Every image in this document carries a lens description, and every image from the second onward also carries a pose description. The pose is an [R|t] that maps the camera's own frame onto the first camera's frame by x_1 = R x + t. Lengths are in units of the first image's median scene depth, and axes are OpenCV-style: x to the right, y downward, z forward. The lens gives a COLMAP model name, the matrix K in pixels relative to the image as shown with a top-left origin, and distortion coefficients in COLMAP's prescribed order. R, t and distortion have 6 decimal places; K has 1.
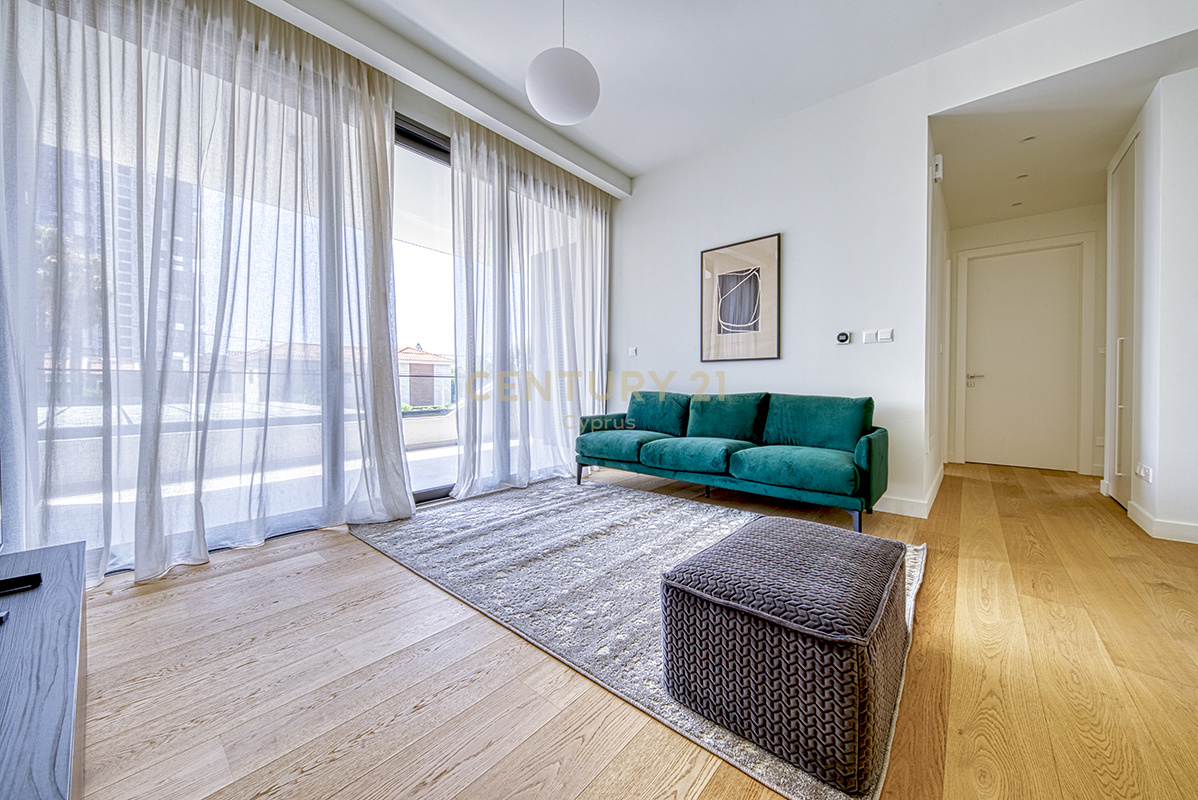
lens RADIAL K [[433.7, 0, 601.3], [0, 433.7, 389.9], [0, 0, 1]] dist [0.001043, 0.000064]
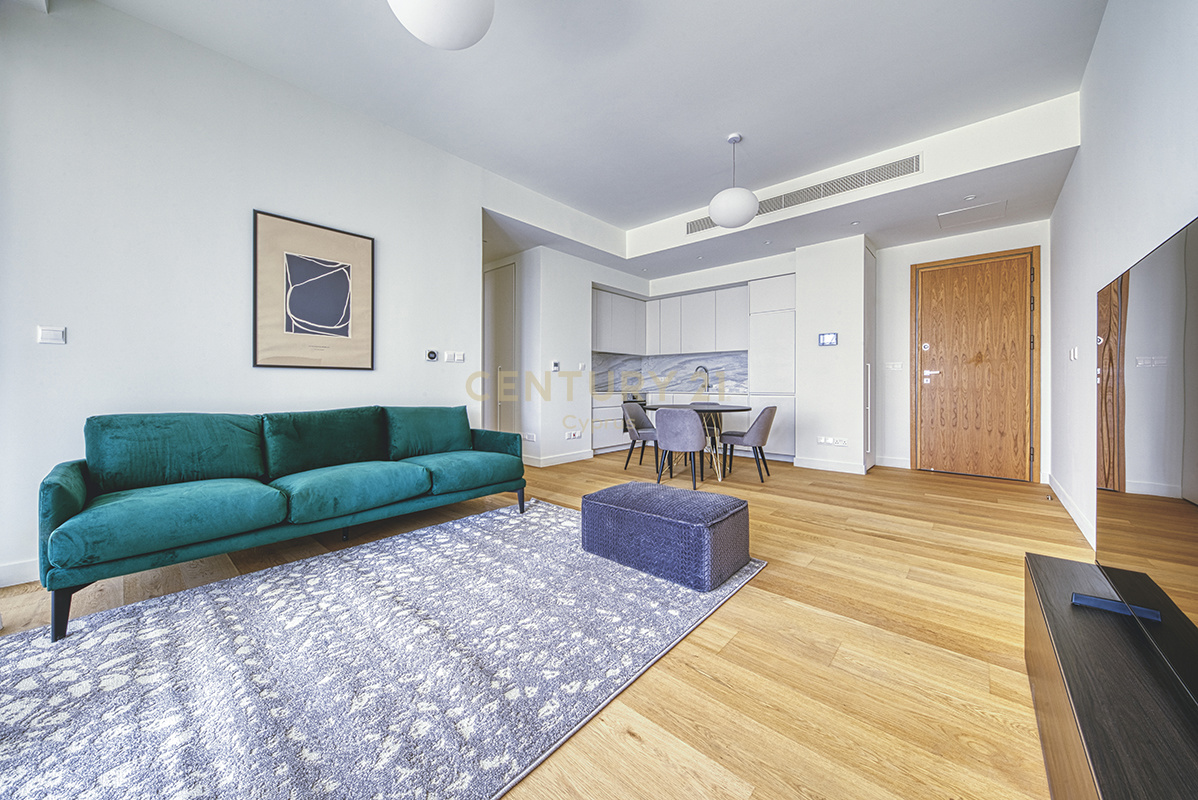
lens RADIAL K [[418.7, 0, 608.5], [0, 418.7, 384.4], [0, 0, 1]] dist [-0.000768, -0.000205]
pose [[-0.007532, 0.005774, 0.999955, -0.518723], [0.012381, 0.999907, -0.005681, -0.028717], [-0.999895, 0.012338, -0.007603, 0.500769]]
